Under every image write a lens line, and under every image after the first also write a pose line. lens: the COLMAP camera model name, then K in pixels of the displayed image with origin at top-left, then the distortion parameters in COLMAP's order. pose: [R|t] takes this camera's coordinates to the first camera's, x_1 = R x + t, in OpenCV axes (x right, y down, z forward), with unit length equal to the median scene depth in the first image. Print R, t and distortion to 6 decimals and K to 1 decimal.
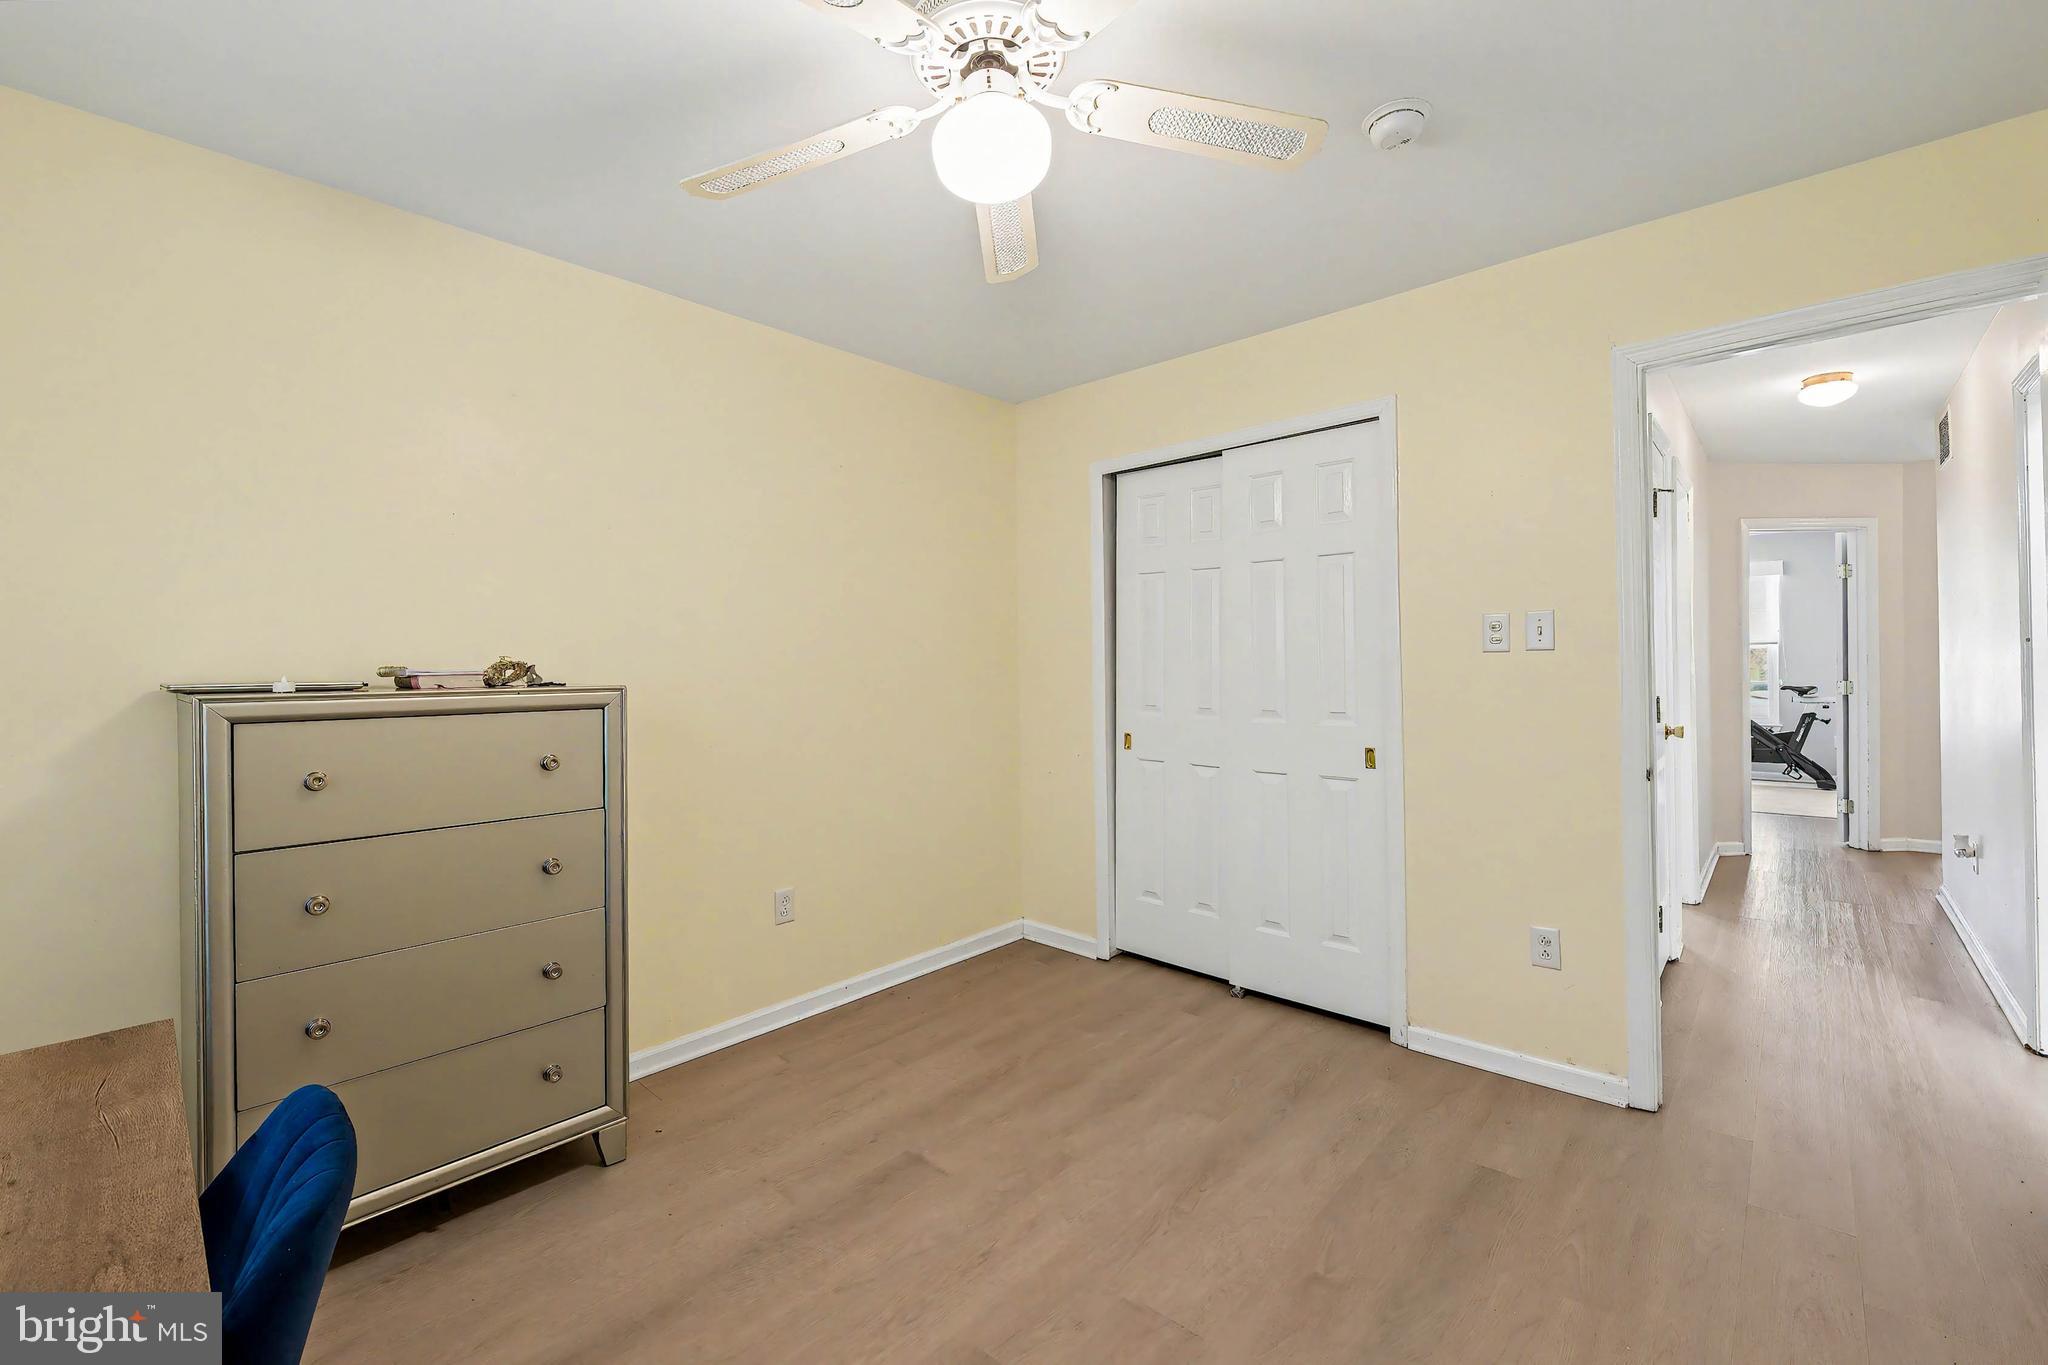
lens RADIAL K [[844.9, 0, 1024.0], [0, 844.9, 682.5], [0, 0, 1]] dist [-0.001969, -0.000283]
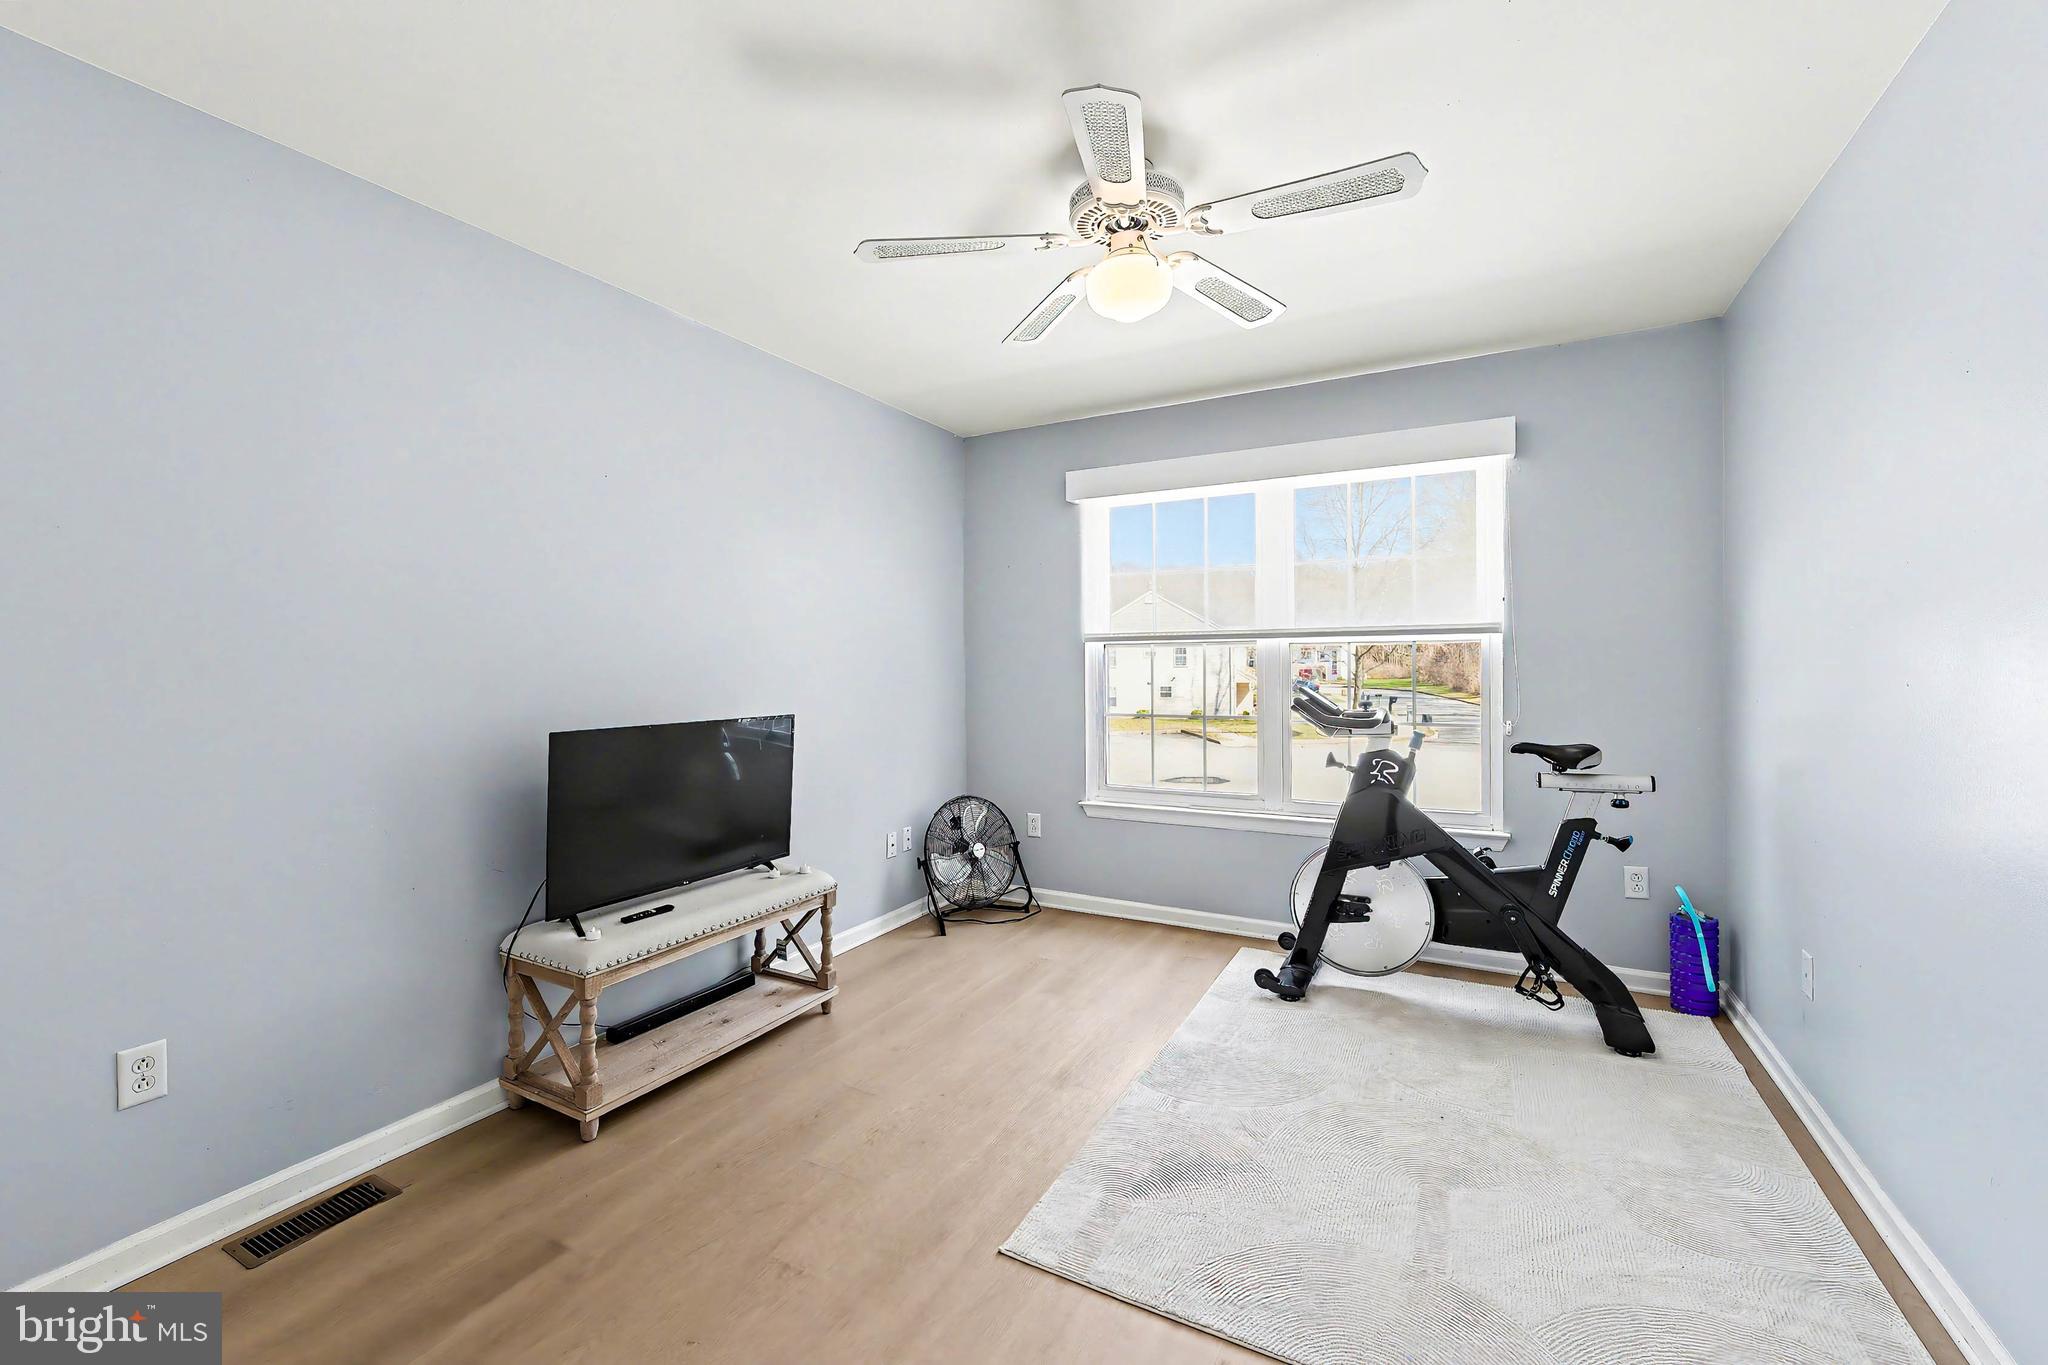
lens RADIAL K [[844.9, 0, 1024.0], [0, 844.9, 682.5], [0, 0, 1]] dist [-0.001969, -0.000283]
pose [[0.968512, 0.007275, 0.248861, 0.604571], [-0.006723, 0.999973, -0.003069, -0.019632], [-0.248877, 0.001299, 0.968534, 0.702523]]
